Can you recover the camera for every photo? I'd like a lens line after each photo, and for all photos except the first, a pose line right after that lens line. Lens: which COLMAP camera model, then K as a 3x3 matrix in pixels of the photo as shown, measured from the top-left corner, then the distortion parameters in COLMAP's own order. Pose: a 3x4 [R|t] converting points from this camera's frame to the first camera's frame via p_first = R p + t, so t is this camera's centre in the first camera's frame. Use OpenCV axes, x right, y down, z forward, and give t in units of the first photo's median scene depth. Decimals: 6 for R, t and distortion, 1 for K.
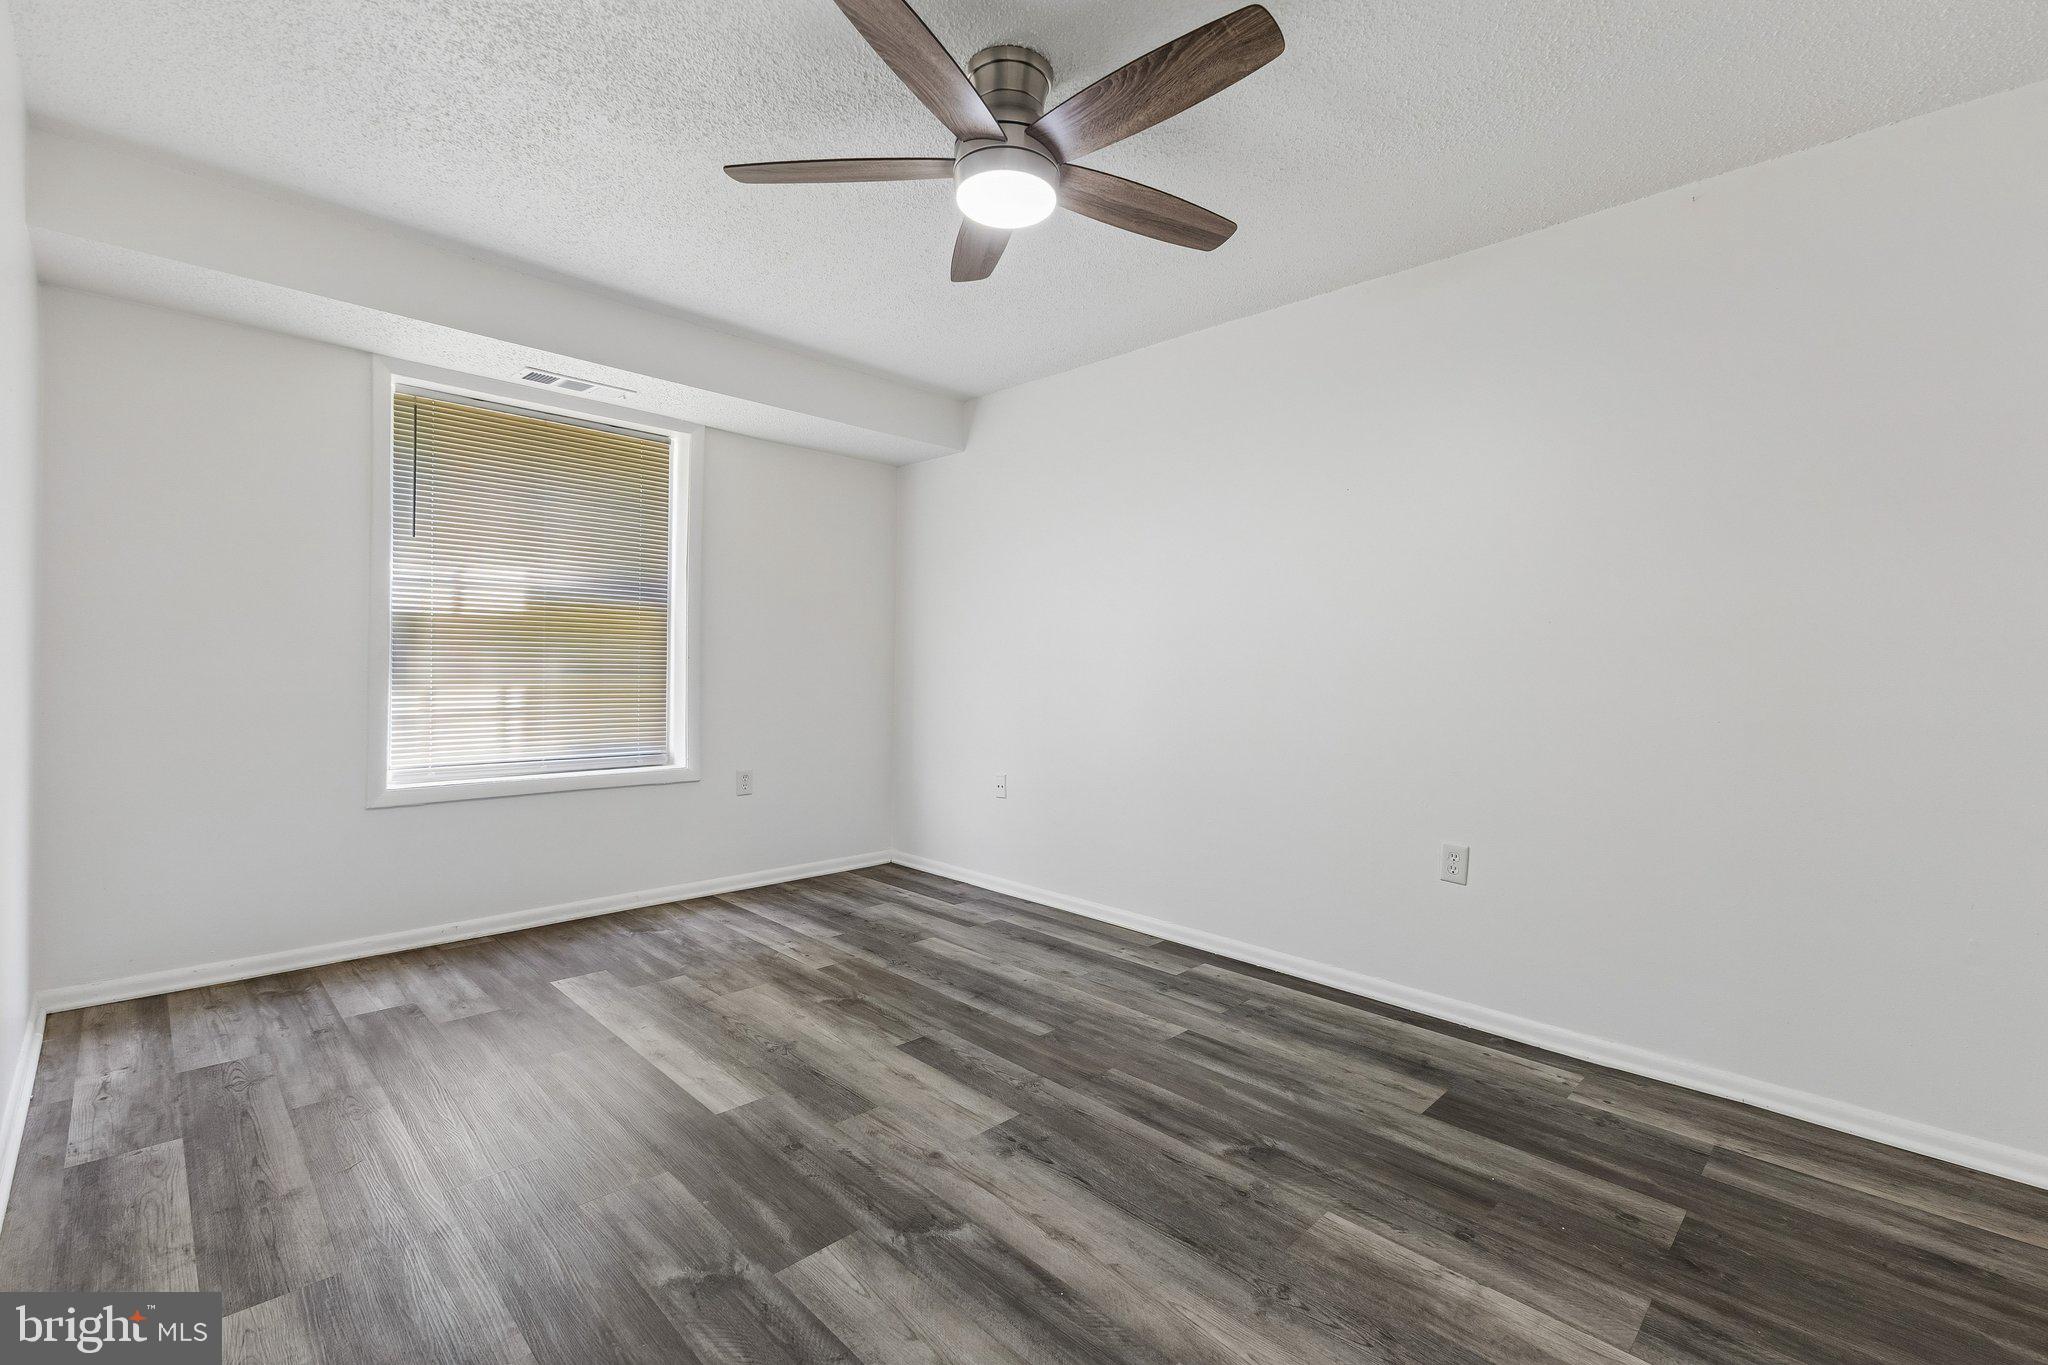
lens RADIAL K [[882.7, 0, 1022.8], [0, 882.7, 676.1], [0, 0, 1]] dist [0.016721, -0.004050]
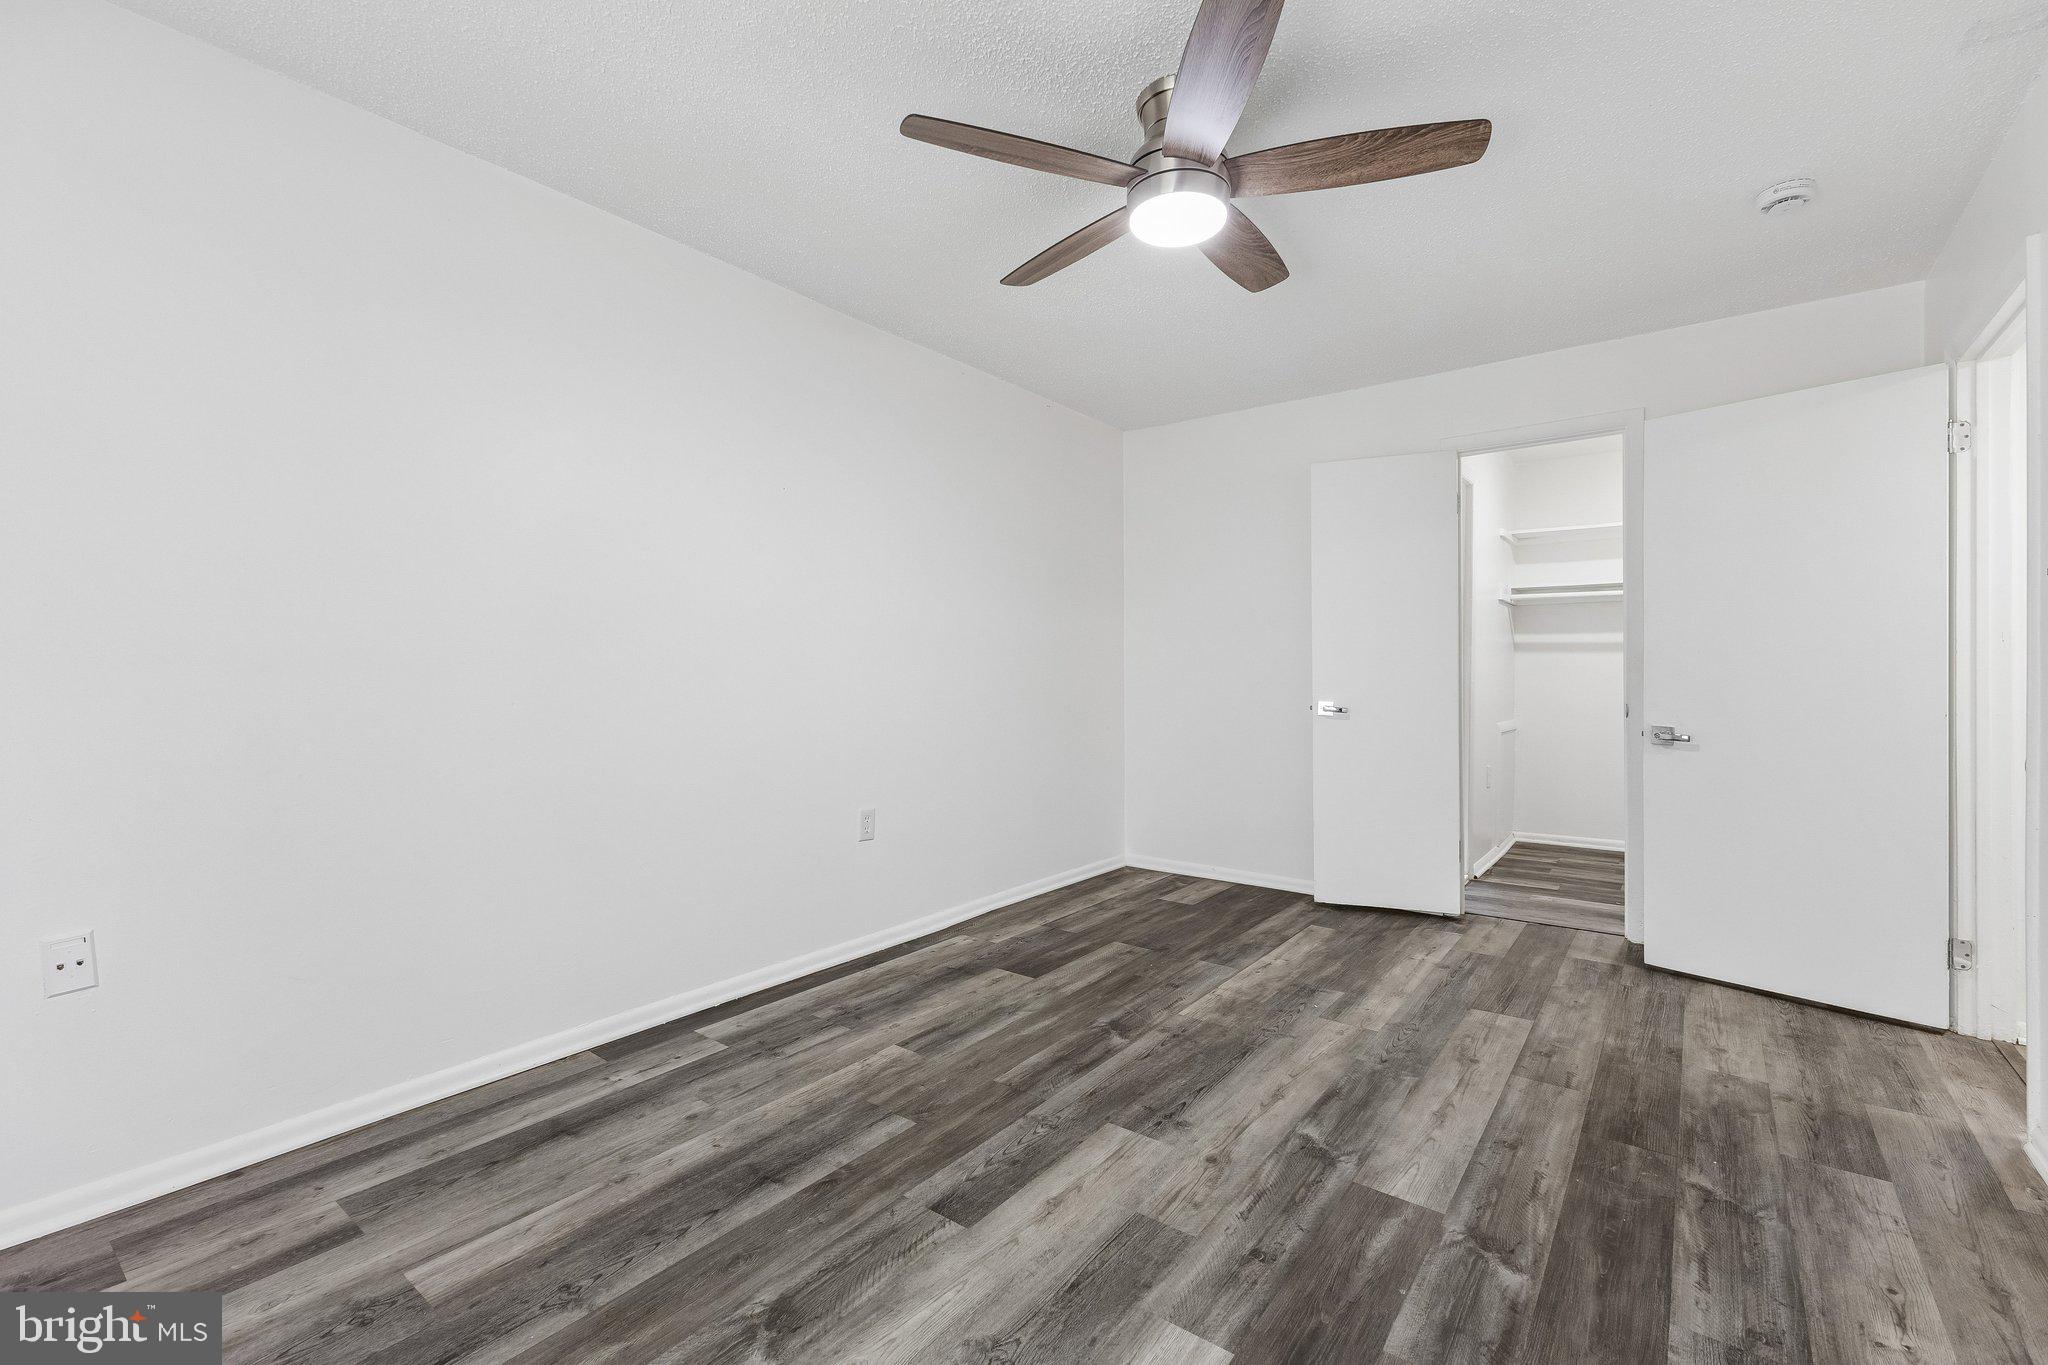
lens RADIAL K [[882.7, 0, 1022.8], [0, 882.7, 676.1], [0, 0, 1]] dist [0.016721, -0.004050]
pose [[-0.131176, -0.023910, 0.991071, -0.838090], [0.007667, 0.999655, 0.025132, -0.024002], [-0.991329, 0.010895, -0.130947, 1.069711]]
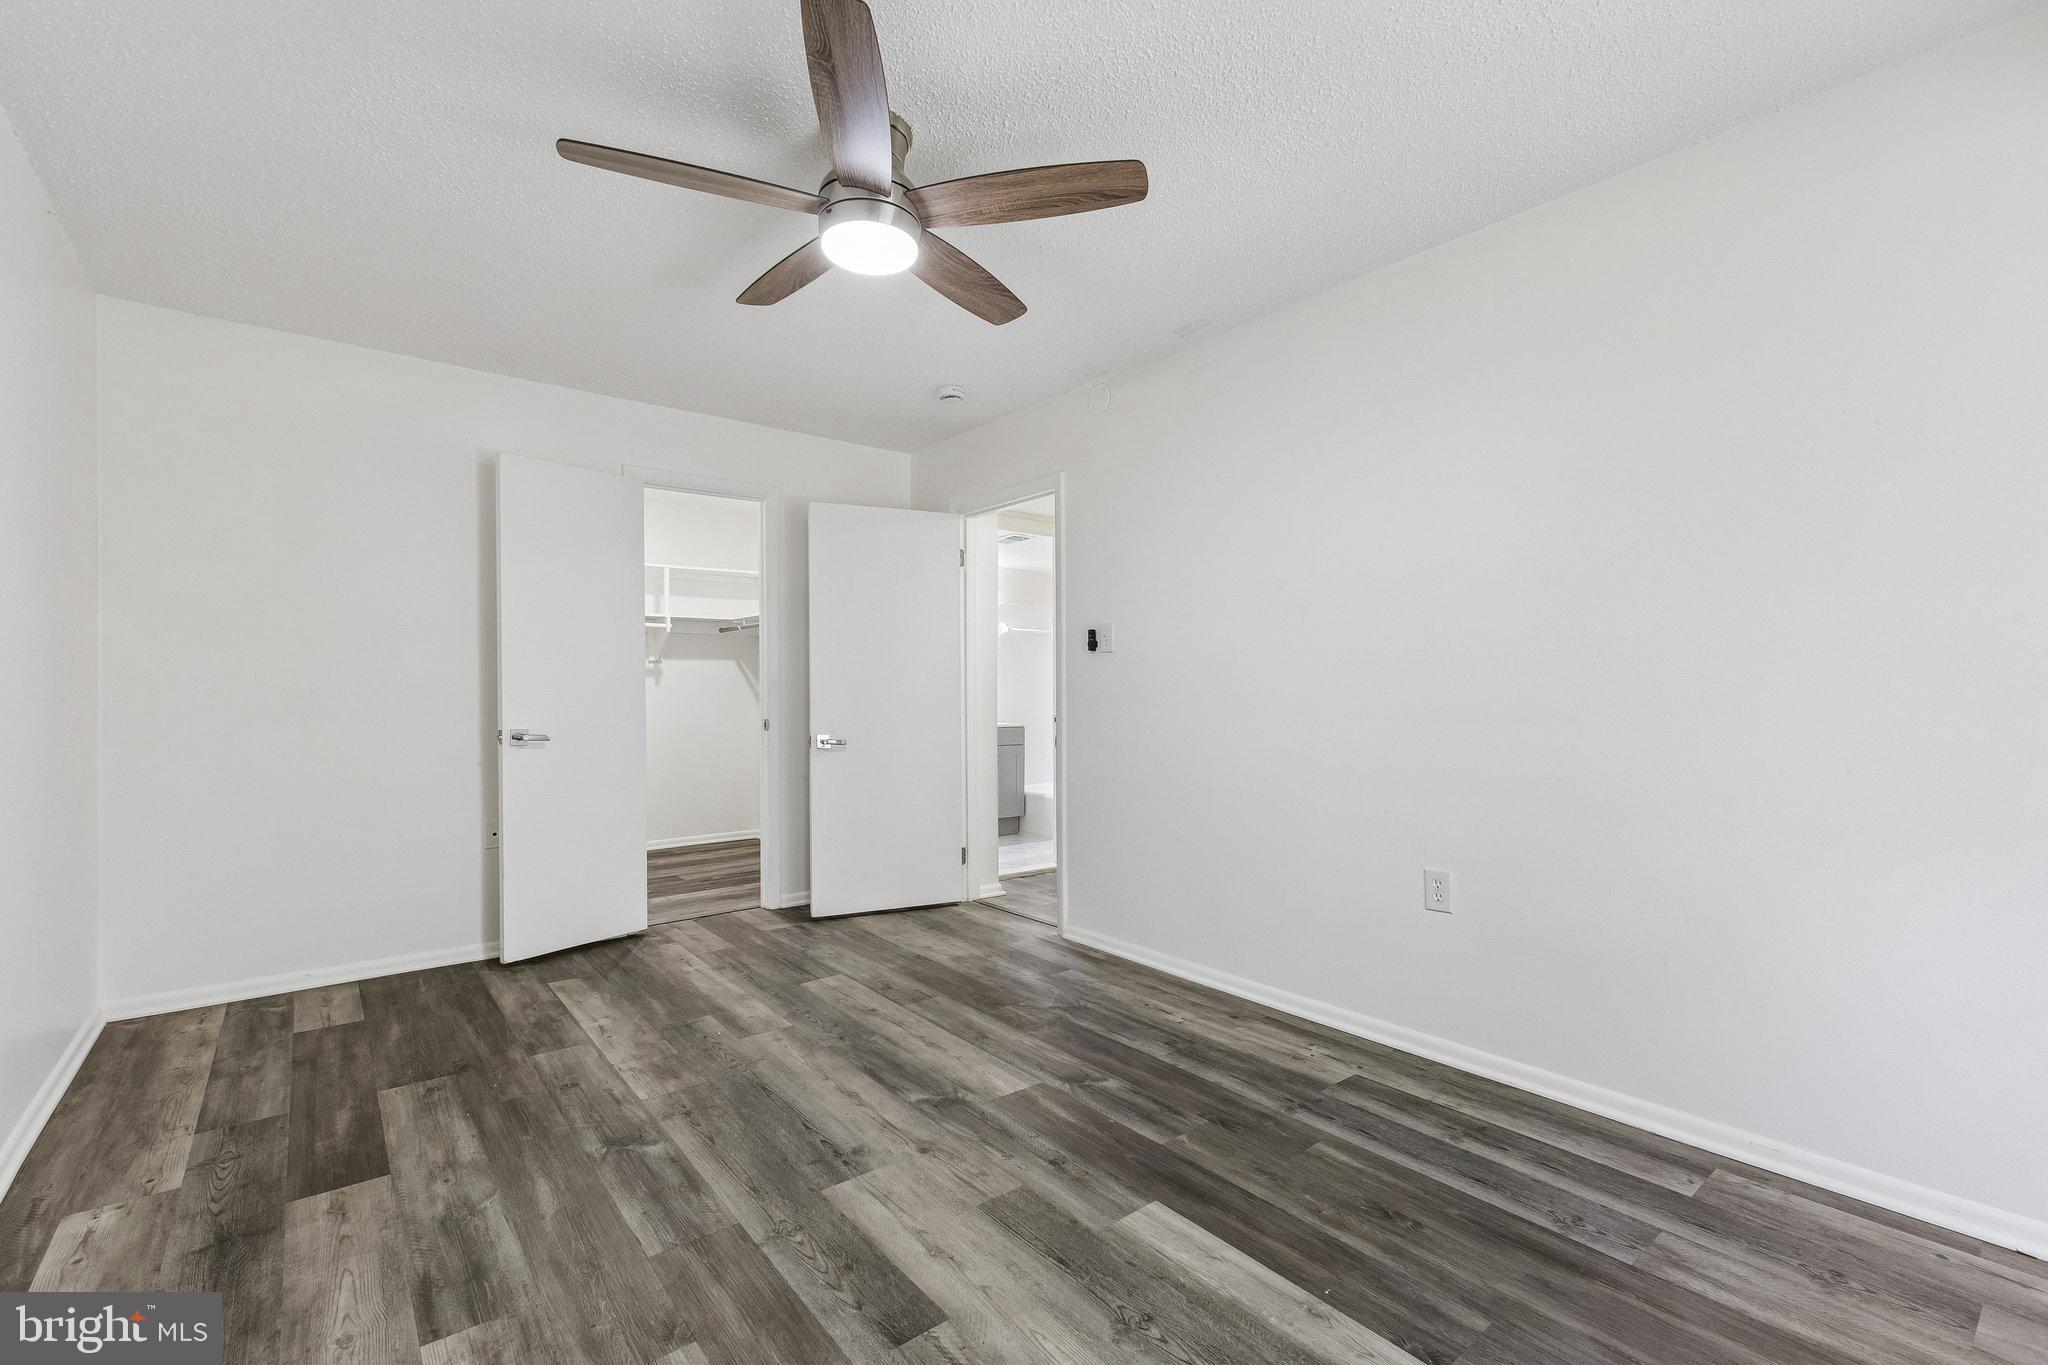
lens RADIAL K [[894.5, 0, 1024.0], [0, 894.5, 682.5], [0, 0, 1]] dist [0.015362, -0.000209]
pose [[-0.993719, -0.014664, 0.110942, -0.264881], [-0.014403, 0.999891, 0.003151, -0.023701], [-0.110976, 0.001533, -0.993822, 1.653343]]
